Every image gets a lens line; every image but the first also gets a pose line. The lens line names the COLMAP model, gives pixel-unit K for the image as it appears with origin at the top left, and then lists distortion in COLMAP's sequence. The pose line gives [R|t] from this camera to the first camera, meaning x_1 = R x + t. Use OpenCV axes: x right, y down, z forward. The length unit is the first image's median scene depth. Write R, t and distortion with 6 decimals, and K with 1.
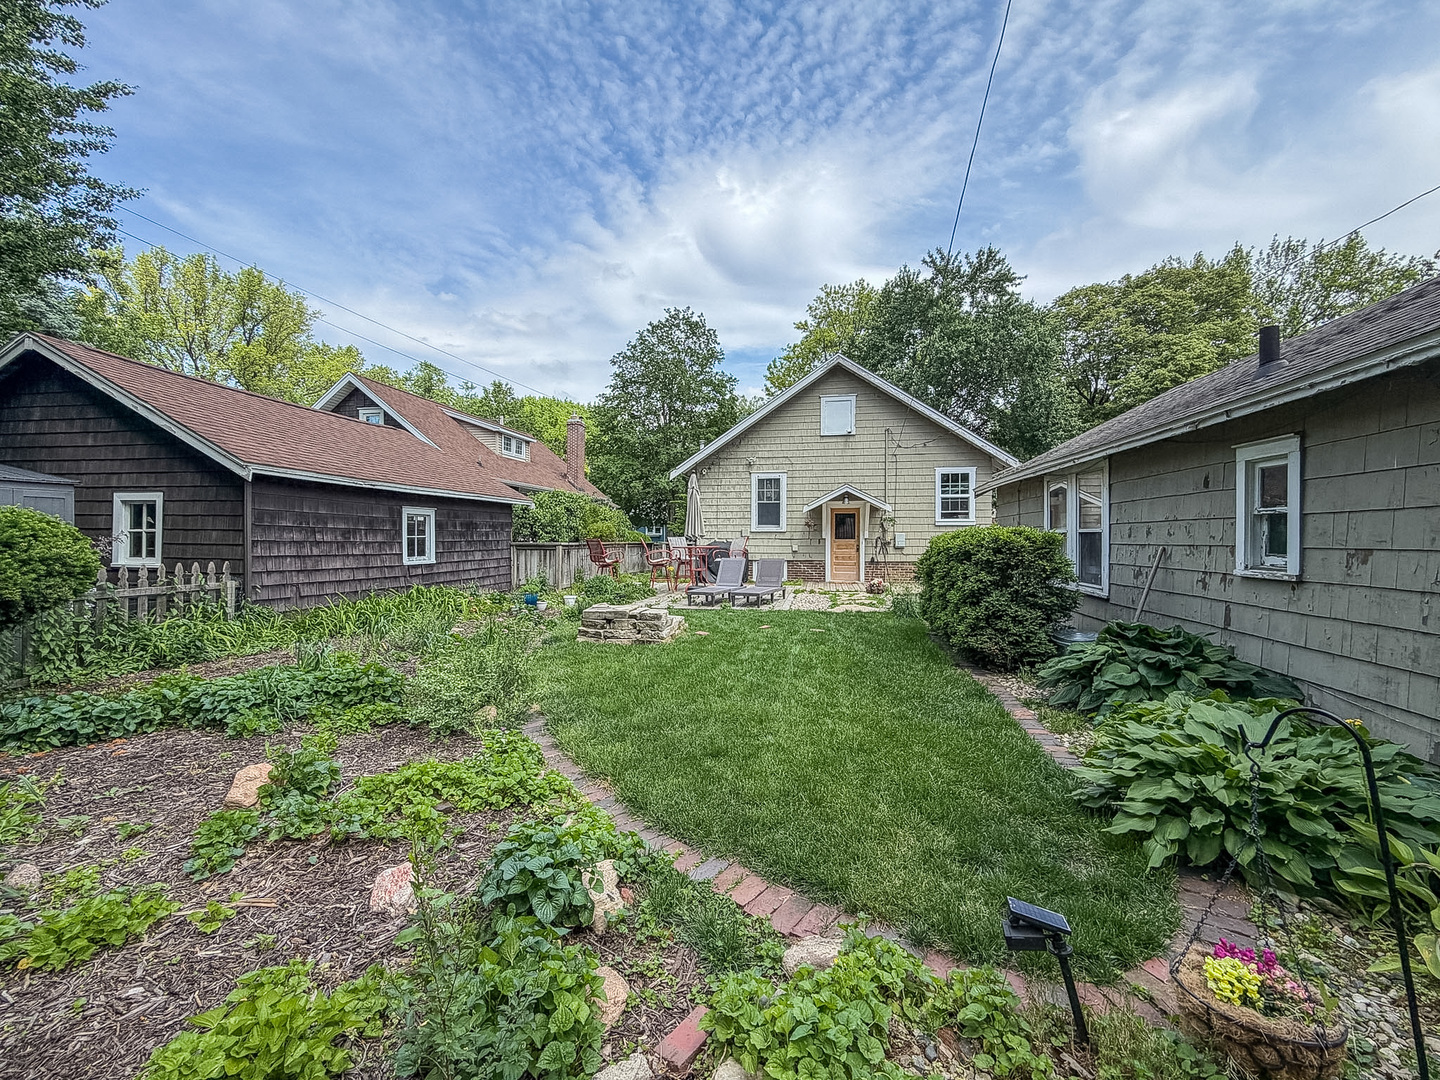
lens RADIAL K [[599.1, 0, 752.6], [0, 599.1, 542.5], [0, 0, 1]] dist [0.002894, -0.000039]
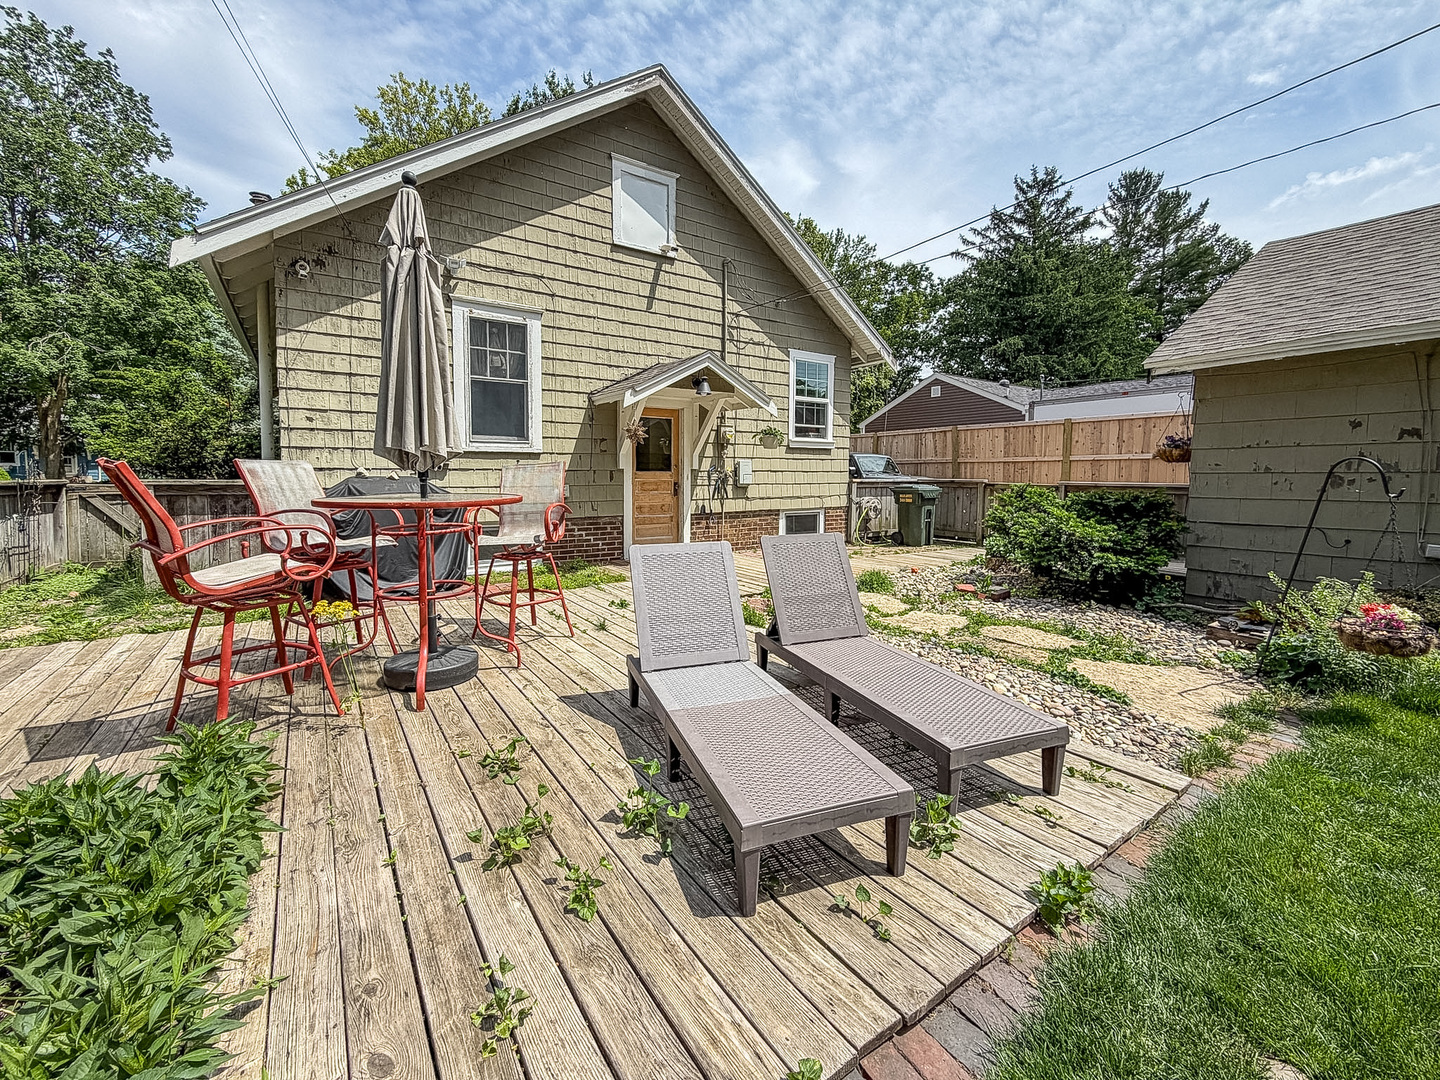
lens RADIAL K [[599.1, 0, 726.1], [0, 599.1, 527.0], [0, 0, 1]] dist [0.002894, -0.000039]
pose [[0.753543, -0.062226, 0.654447, -0.134622], [0.012050, 0.996650, 0.080890, 0.000869], [-0.657288, -0.053068, 0.751769, 0.606200]]
